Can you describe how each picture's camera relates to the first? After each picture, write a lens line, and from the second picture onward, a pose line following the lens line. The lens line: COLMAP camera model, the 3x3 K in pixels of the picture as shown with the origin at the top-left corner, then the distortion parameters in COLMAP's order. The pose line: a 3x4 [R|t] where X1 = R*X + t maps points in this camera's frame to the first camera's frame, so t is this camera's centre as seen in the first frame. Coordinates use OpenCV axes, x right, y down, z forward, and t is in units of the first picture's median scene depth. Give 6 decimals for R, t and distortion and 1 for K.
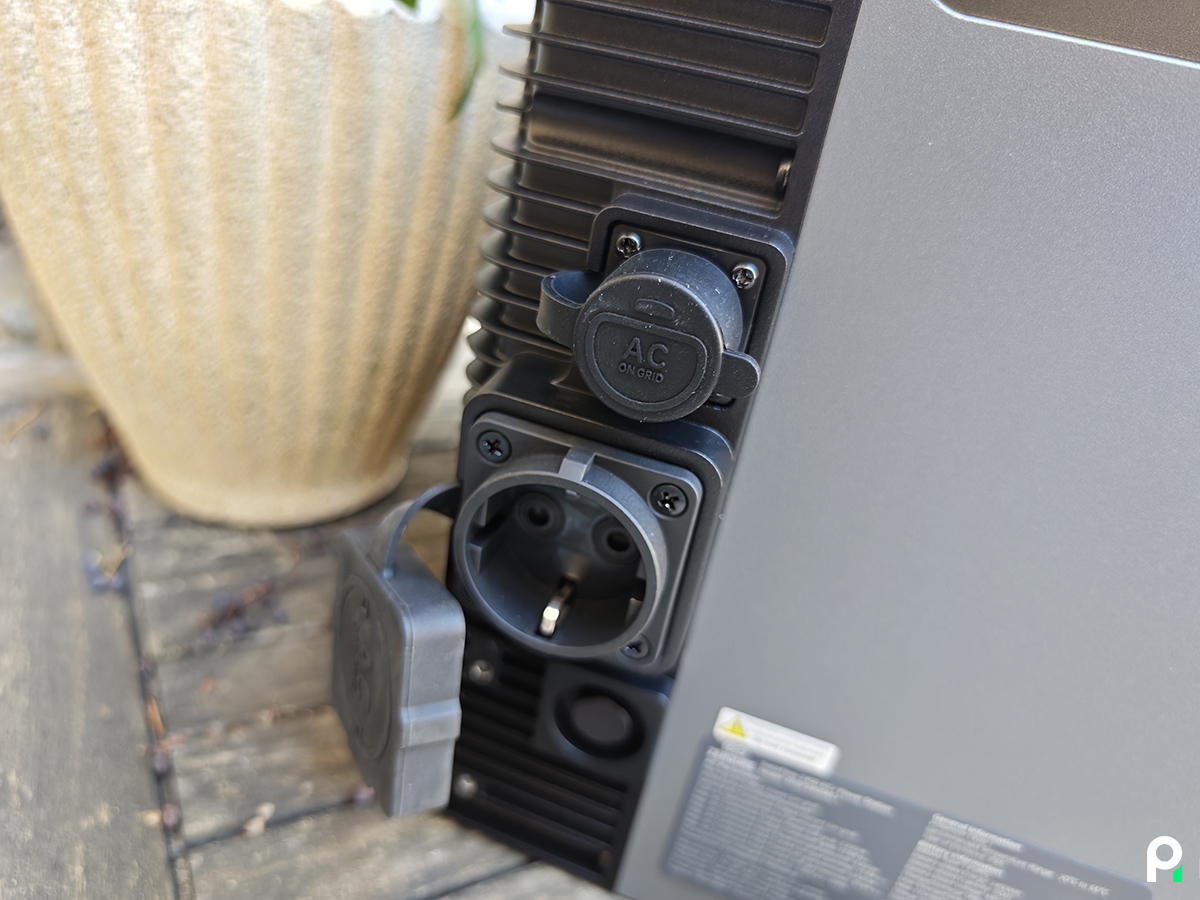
lens RADIAL K [[873.8, 0, 600.0], [0, 873.8, 450.0], [0, 0, 1]] dist [-0.054819, 0.046672]
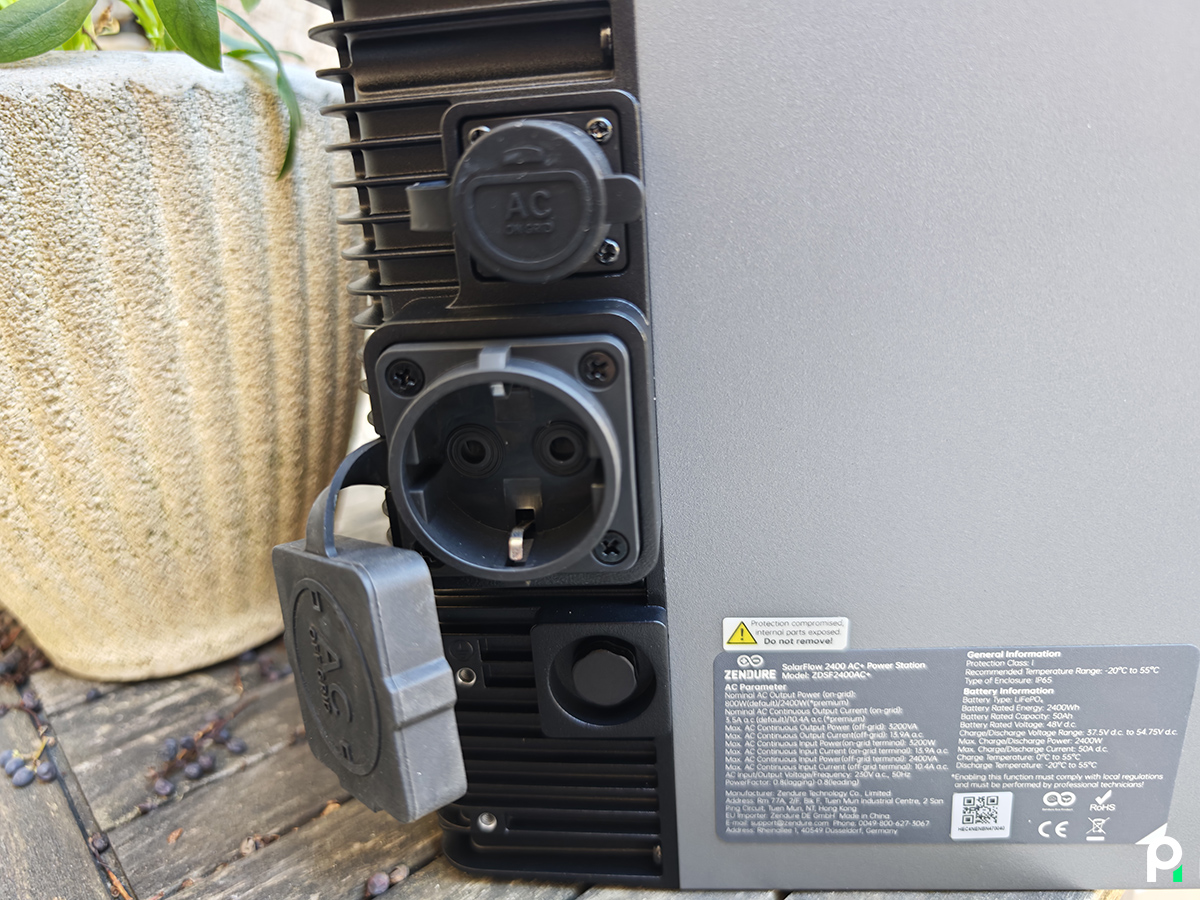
lens RADIAL K [[859.5, 0, 600.0], [0, 859.5, 450.0], [0, 0, 1]] dist [-0.009975, -0.002872]
pose [[0.949189, -0.290563, 0.120889, -0.045369], [0.305465, 0.943040, -0.131782, 0.205687], [-0.075712, 0.162013, 0.983880, 0.061626]]
